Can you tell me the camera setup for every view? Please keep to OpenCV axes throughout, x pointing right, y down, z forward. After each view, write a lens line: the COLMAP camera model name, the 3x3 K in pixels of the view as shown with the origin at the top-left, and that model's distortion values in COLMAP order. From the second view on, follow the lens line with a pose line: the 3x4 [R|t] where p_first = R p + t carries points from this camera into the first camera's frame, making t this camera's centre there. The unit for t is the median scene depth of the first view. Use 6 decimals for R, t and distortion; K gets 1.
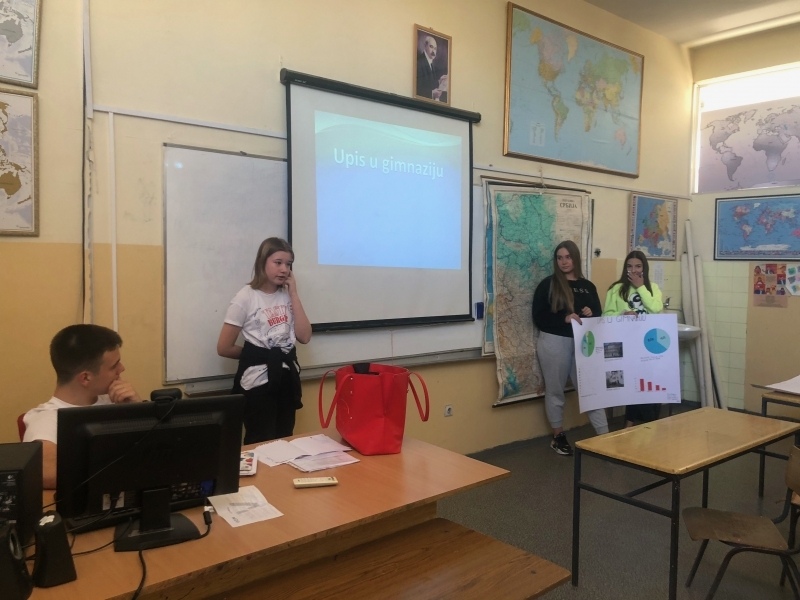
lens RADIAL K [[660.8, 0, 399.5], [0, 660.8, 295.2], [0, 0, 1]] dist [0.003789, 0.003049]
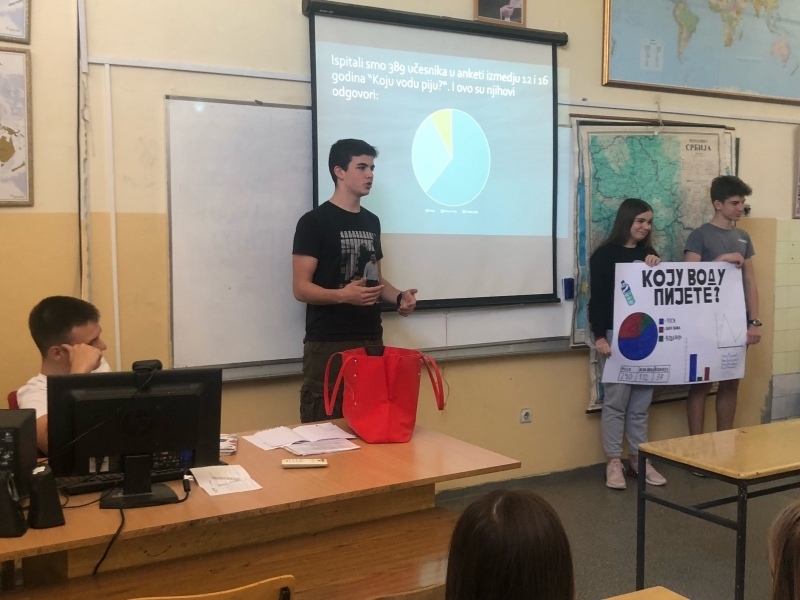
lens RADIAL K [[967.5, 0, 398.9], [0, 967.5, 304.2], [0, 0, 1]] dist [-0.001801, 0.000000]
pose [[0.989195, -0.000029, -0.146608, 0.097574], [0.005034, 0.999417, 0.033768, 0.002282], [0.146522, -0.034141, 0.988618, -0.163112]]
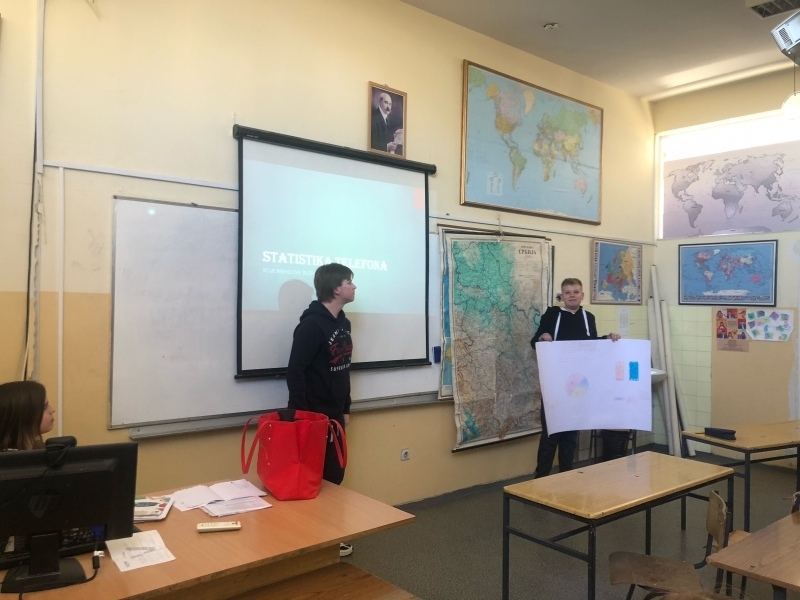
lens RADIAL K [[660.8, 0, 404.9], [0, 660.8, 294.2], [0, 0, 1]] dist [0.003789, 0.003049]
pose [[0.999988, 0.001702, 0.004682, 0.072301], [-0.001409, 0.998078, -0.061957, -0.007703], [-0.004779, 0.061950, 0.998068, -0.025973]]
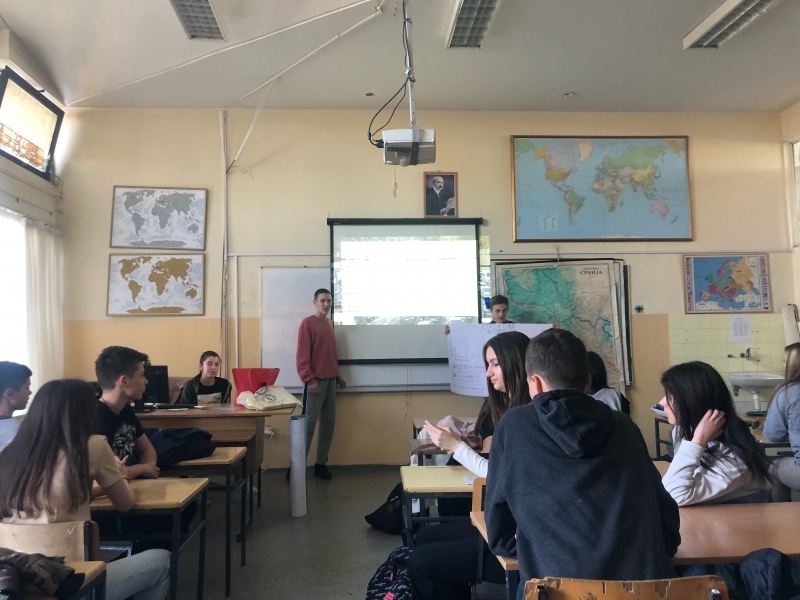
lens RADIAL K [[660.8, 0, 400.2], [0, 660.8, 303.2], [0, 0, 1]] dist [0.003789, 0.003049]
pose [[0.797619, -0.074838, -0.598500, 0.861864], [-0.003931, 0.991607, -0.129232, 0.101455], [0.603148, 0.105431, 0.790630, -0.237767]]
